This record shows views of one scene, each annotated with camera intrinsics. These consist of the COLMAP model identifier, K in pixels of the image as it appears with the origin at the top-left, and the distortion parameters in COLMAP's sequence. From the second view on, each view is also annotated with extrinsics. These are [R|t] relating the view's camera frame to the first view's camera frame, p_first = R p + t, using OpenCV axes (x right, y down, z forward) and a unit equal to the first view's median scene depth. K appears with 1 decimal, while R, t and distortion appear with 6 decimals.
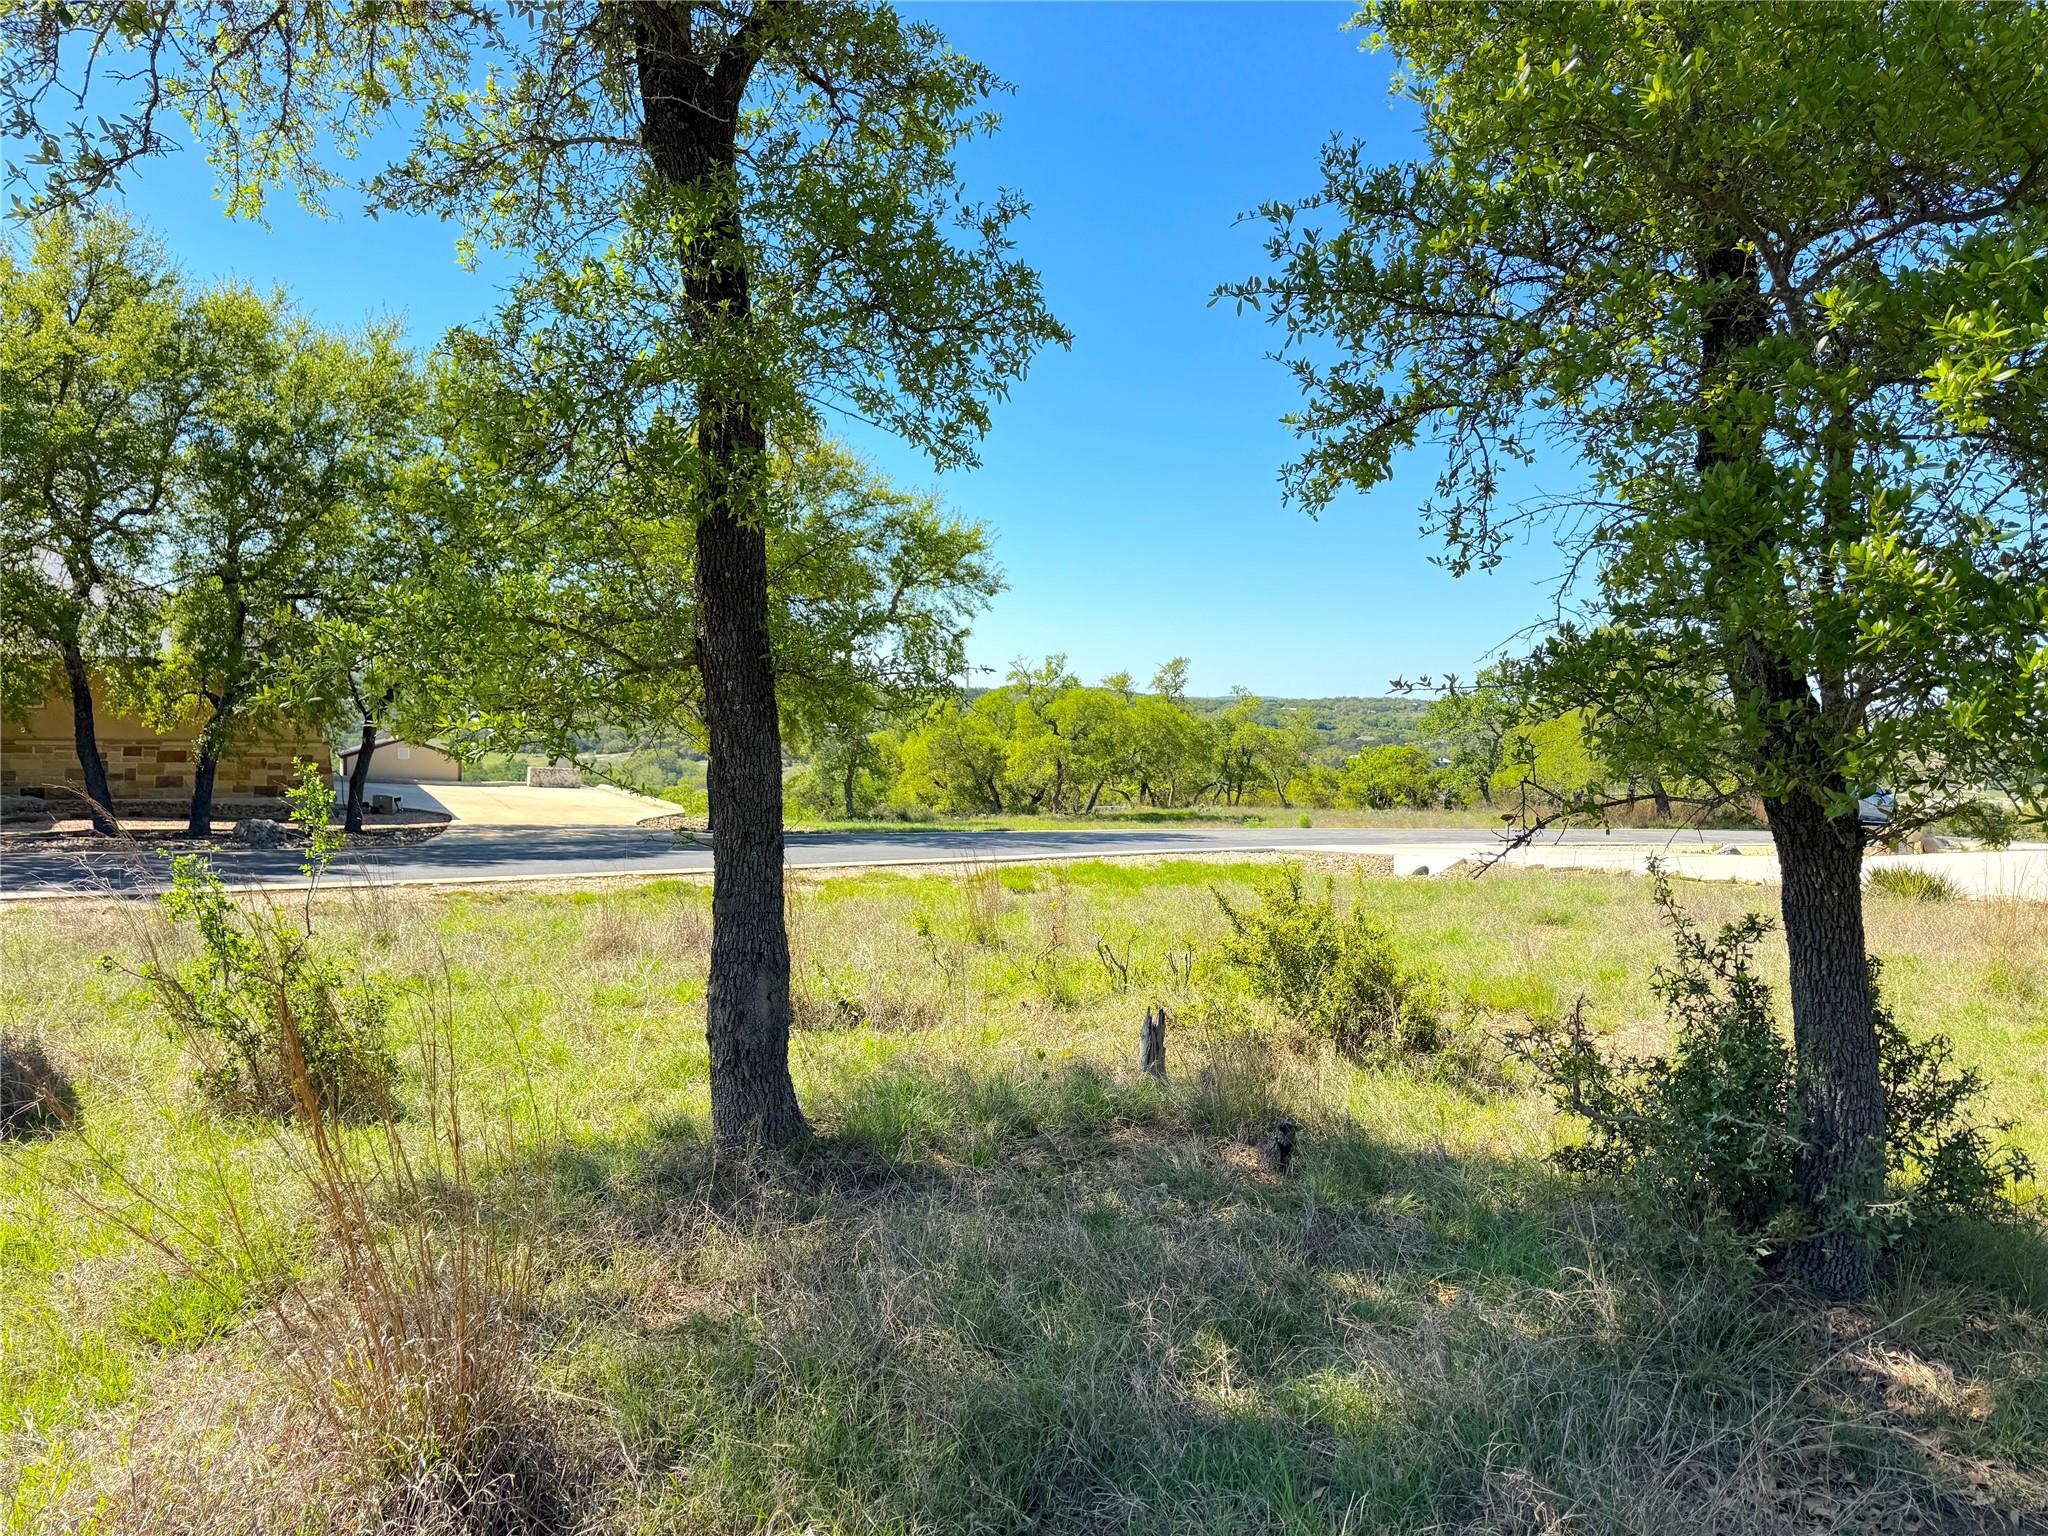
lens RADIAL K [[1425.3, 0, 1029.1], [0, 1425.3, 775.4], [0, 0, 1]] dist [0.107756, -0.126611]
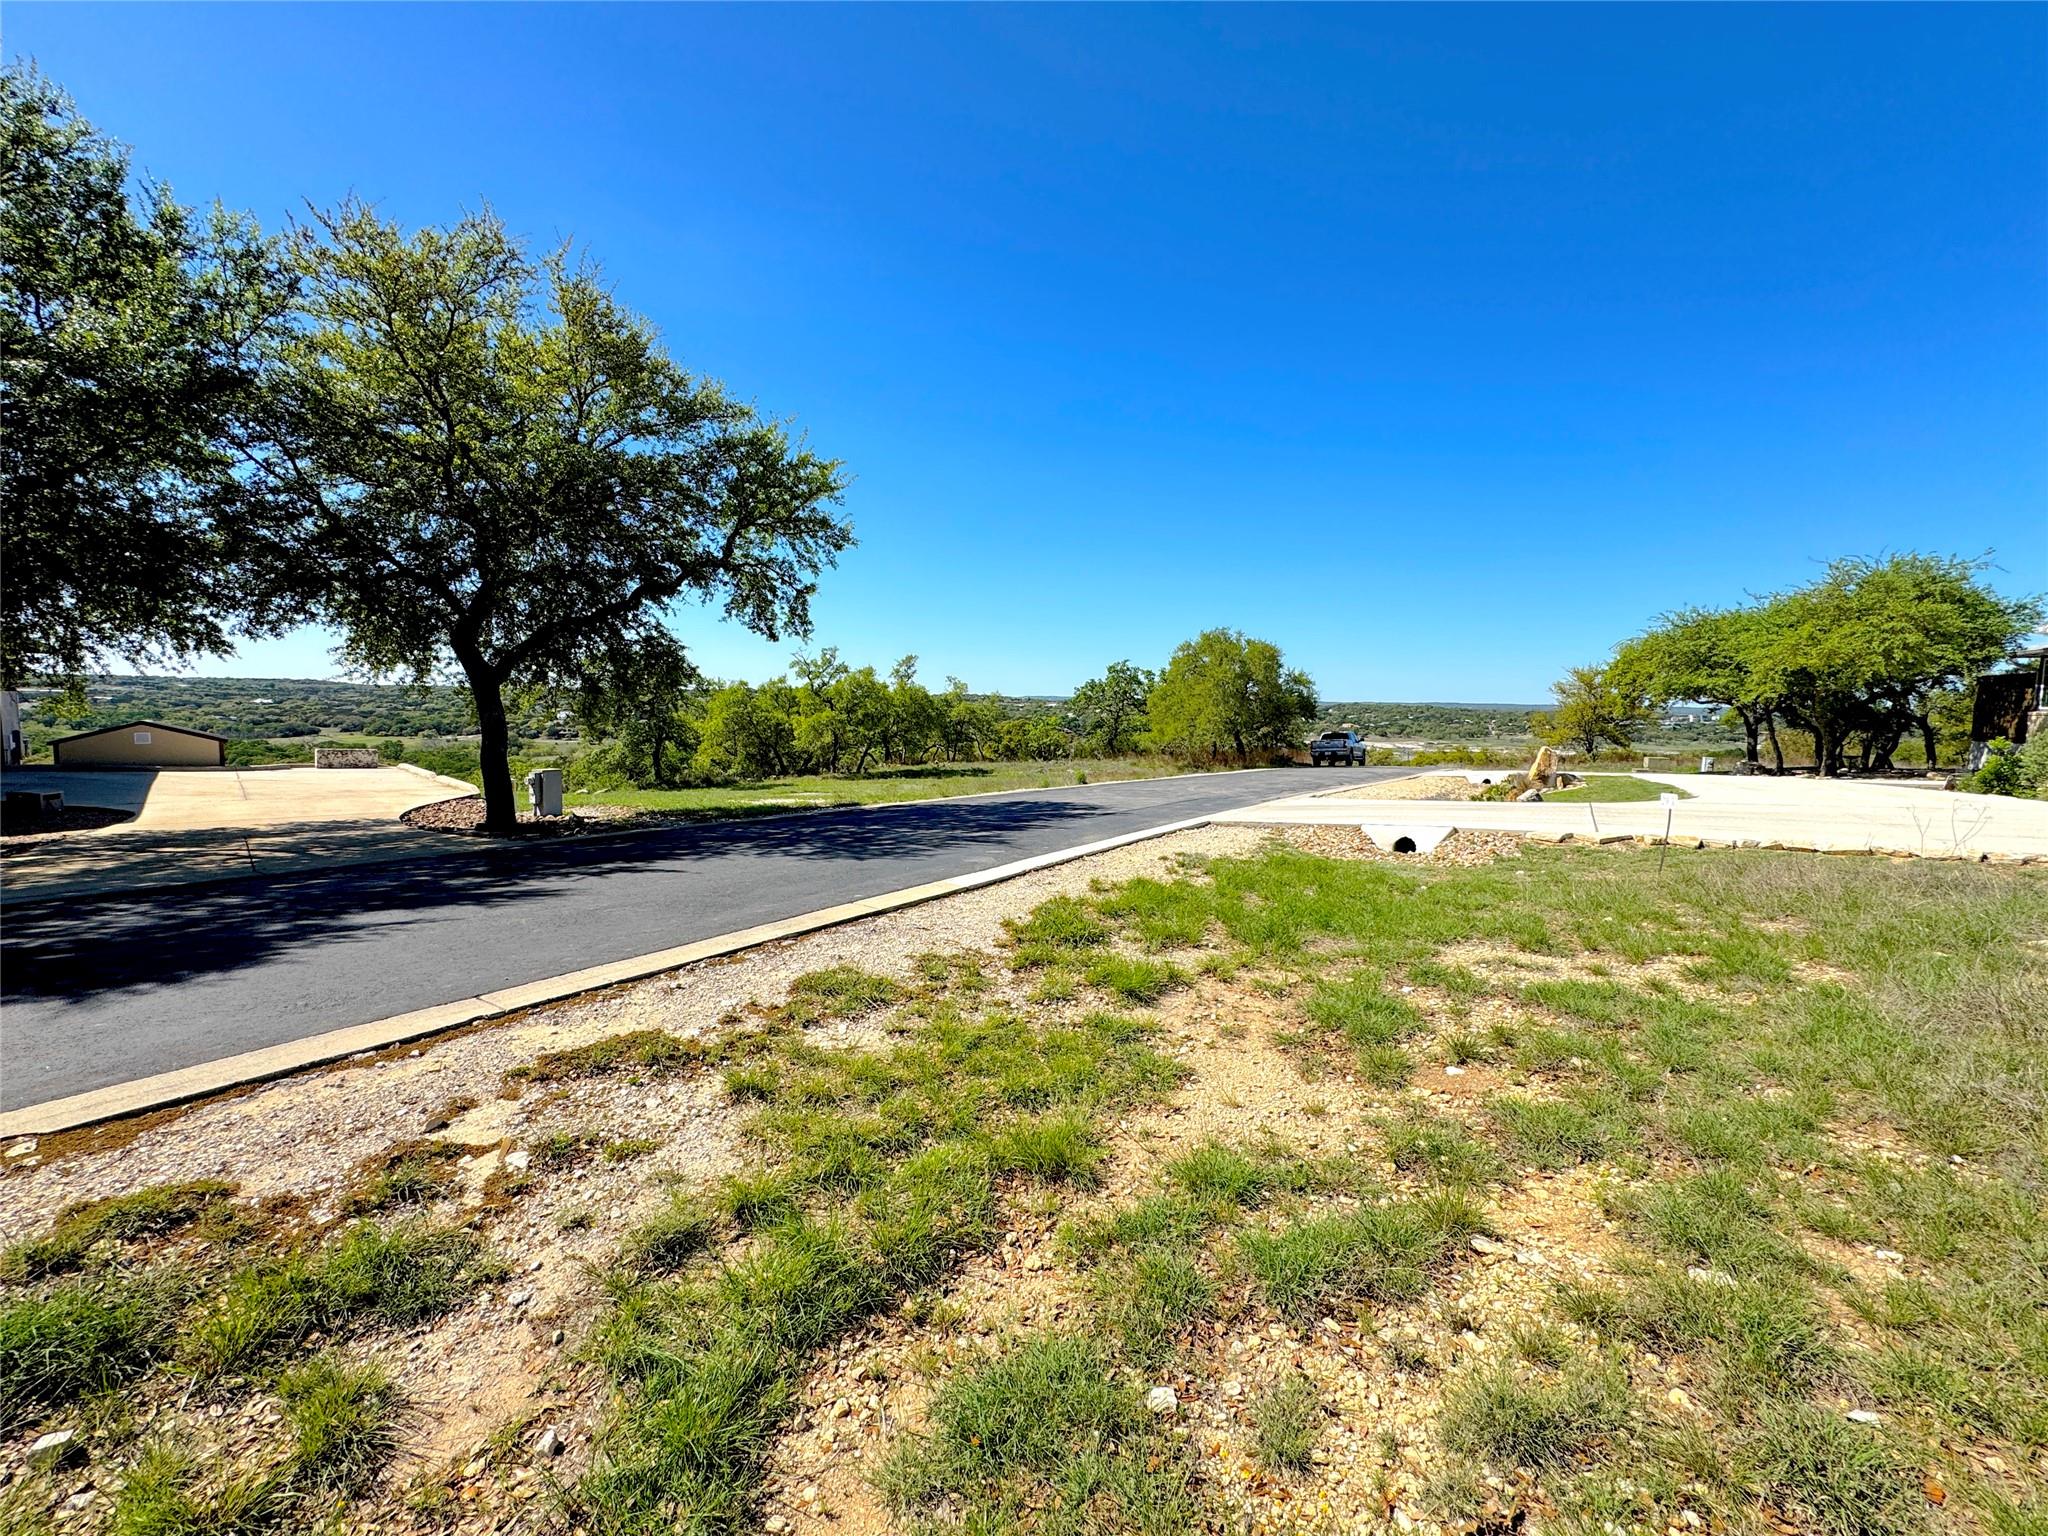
lens RADIAL K [[814.2, 0, 1024.9], [0, 814.2, 763.5], [0, 0, 1]] dist [-0.000745, 0.000179]
pose [[0.950947, -0.034325, 0.307443, -0.044169], [0.024929, 0.999096, 0.034439, -0.002421], [-0.308347, -0.025086, 0.950943, 0.265703]]
